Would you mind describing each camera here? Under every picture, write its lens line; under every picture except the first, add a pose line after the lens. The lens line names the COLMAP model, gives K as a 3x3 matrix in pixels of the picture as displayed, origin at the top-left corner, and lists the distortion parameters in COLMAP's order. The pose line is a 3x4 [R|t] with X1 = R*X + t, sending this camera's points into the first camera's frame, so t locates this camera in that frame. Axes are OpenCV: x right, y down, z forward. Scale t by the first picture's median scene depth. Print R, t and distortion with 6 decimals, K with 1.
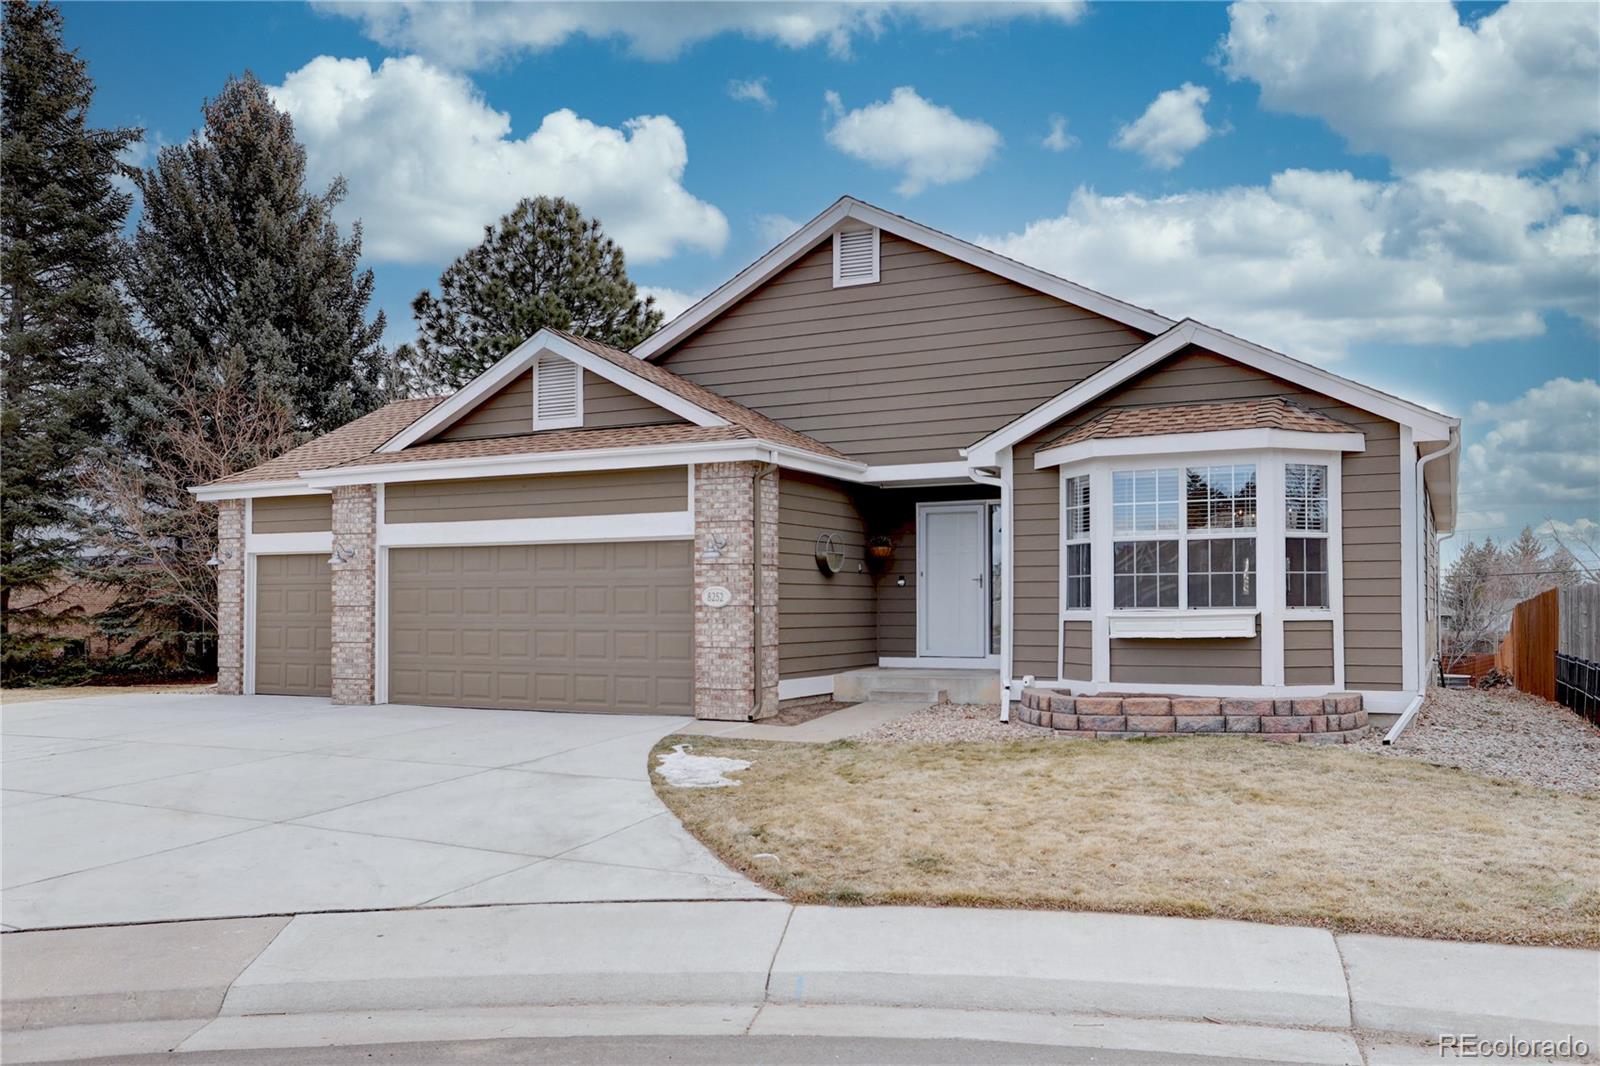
lens RADIAL K [[1300.9, 0, 835.2], [0, 1300.9, 565.1], [0, 0, 1]] dist [0.007844, 0.008228]
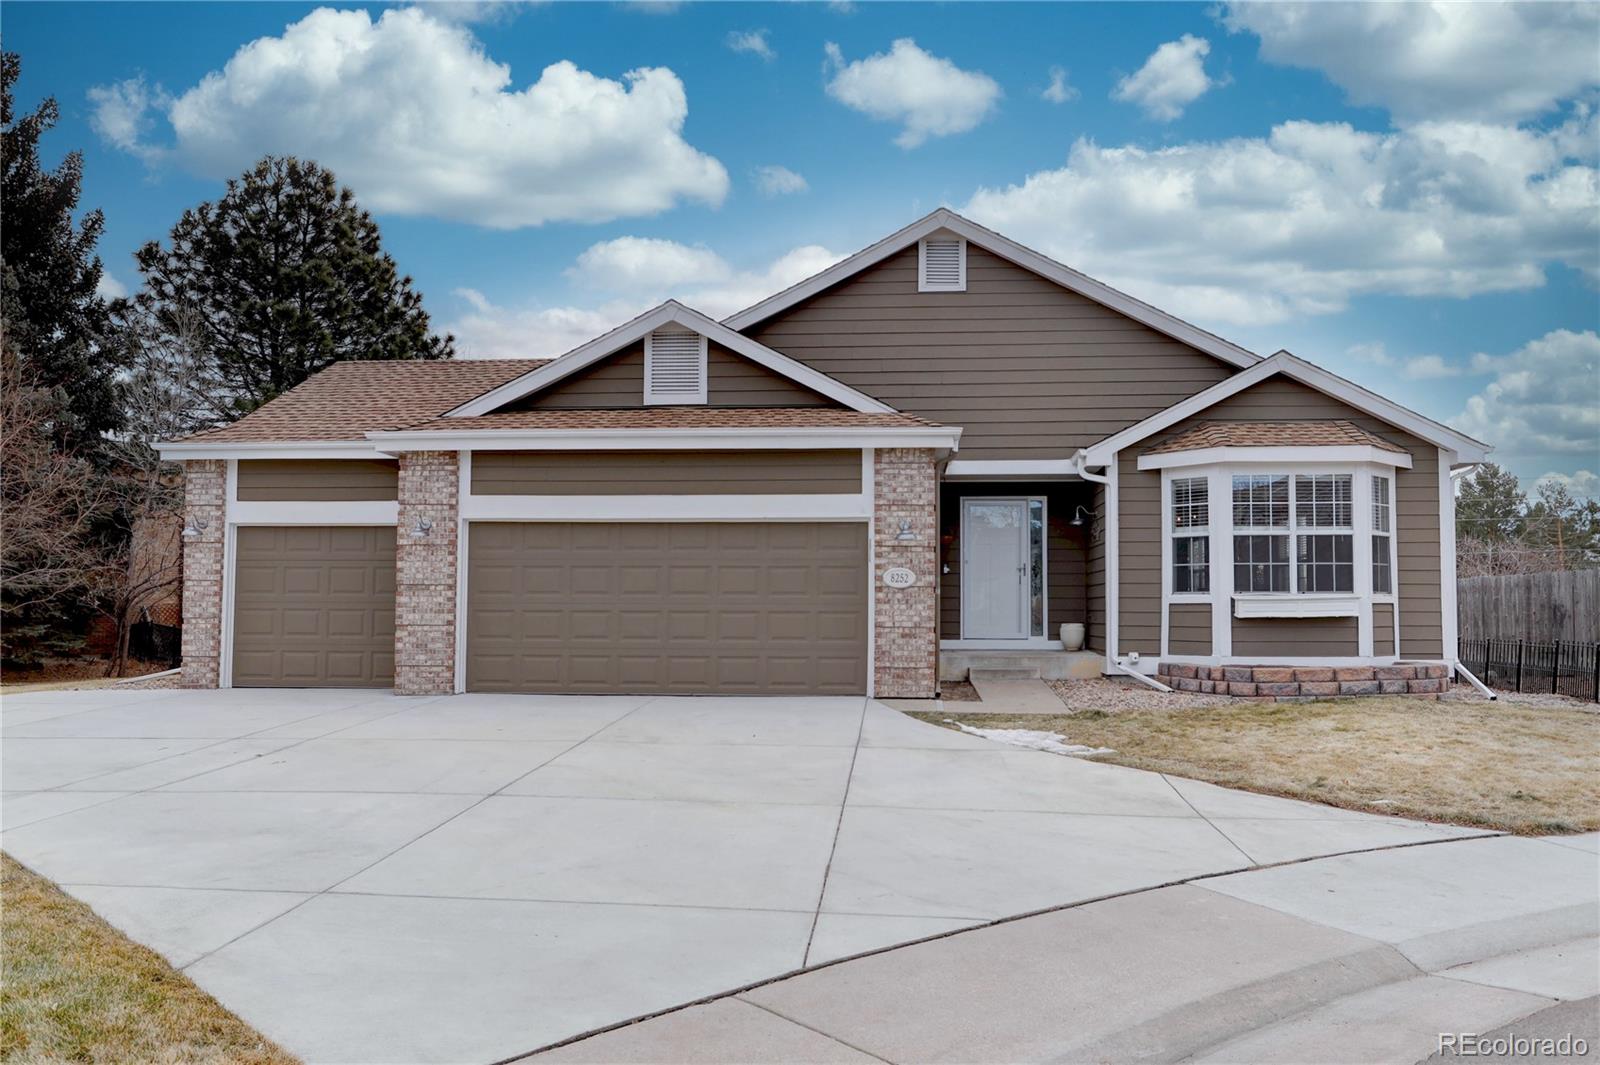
lens RADIAL K [[1209.7, 0, 859.2], [0, 1209.7, 536.7], [0, 0, 1]] dist [-0.002546, 0.003569]
pose [[0.916668, 0.028988, 0.398596, -0.488460], [-0.018105, 0.999354, -0.031041, 0.021292], [-0.399238, 0.021237, 0.916601, 0.130823]]
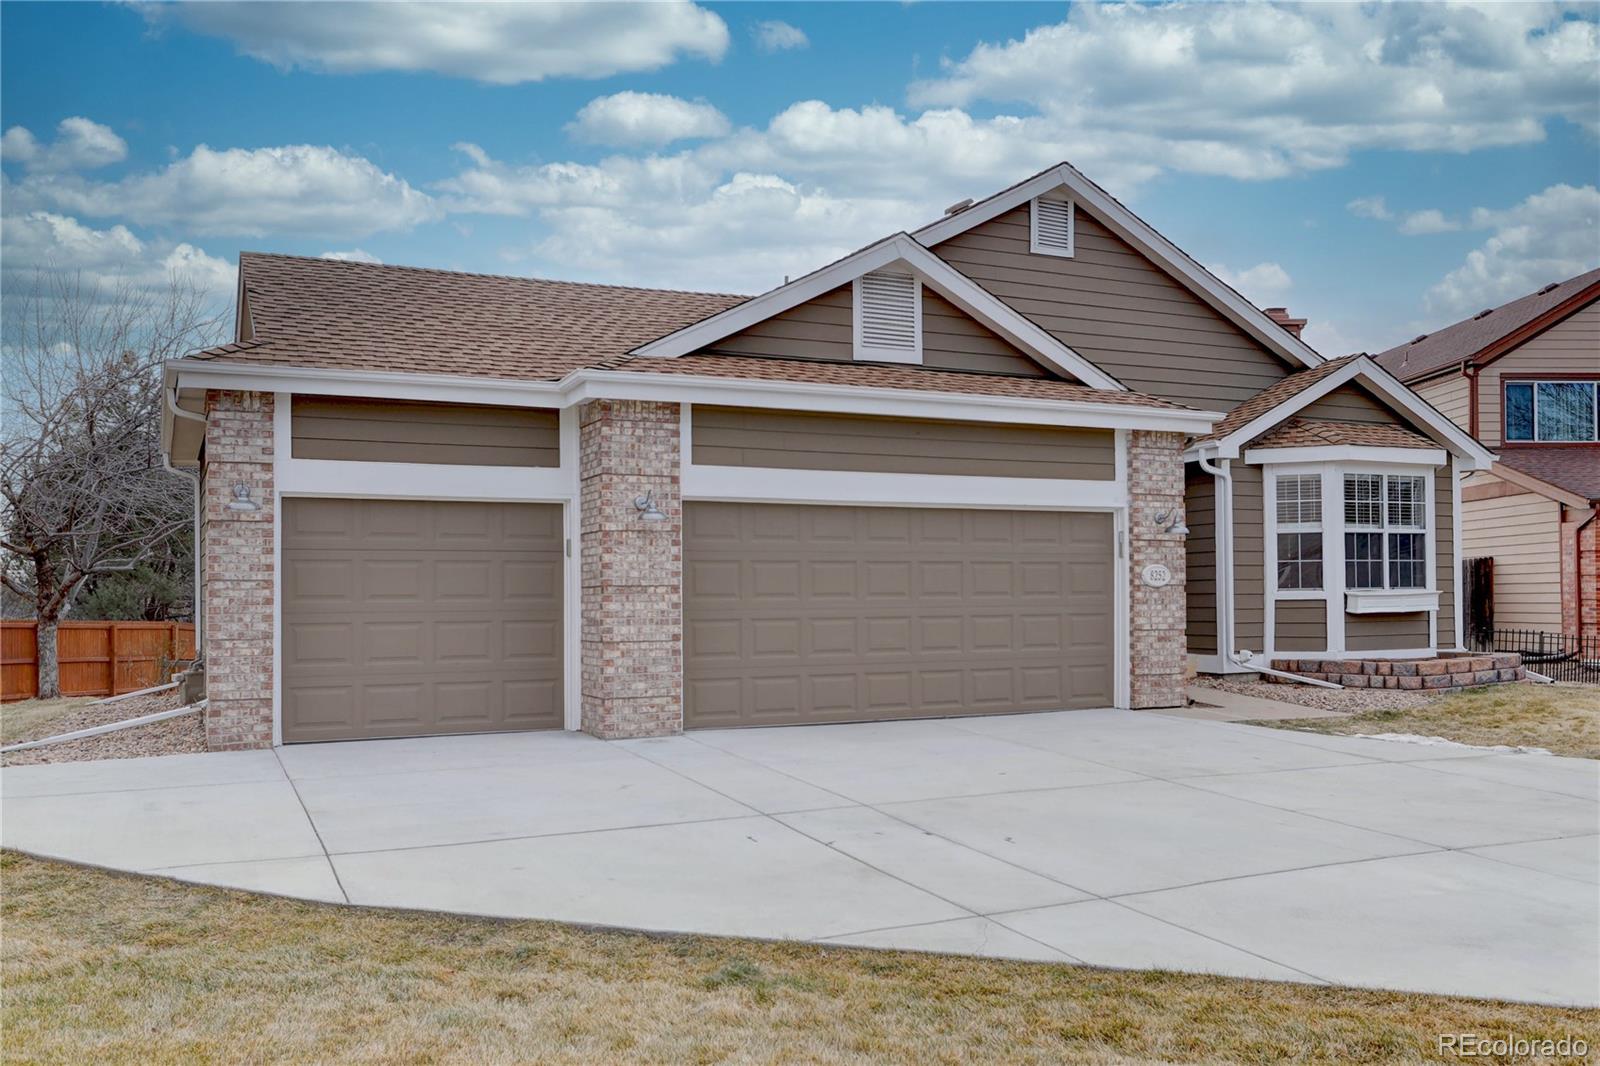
lens RADIAL K [[1300.9, 0, 835.2], [0, 1300.9, 565.1], [0, 0, 1]] dist [0.007844, 0.008228]
pose [[0.611404, 0.017135, 0.791133, -0.939658], [-0.018922, 0.999796, -0.007031, 0.026948], [-0.791093, -0.010671, 0.611603, 0.595206]]
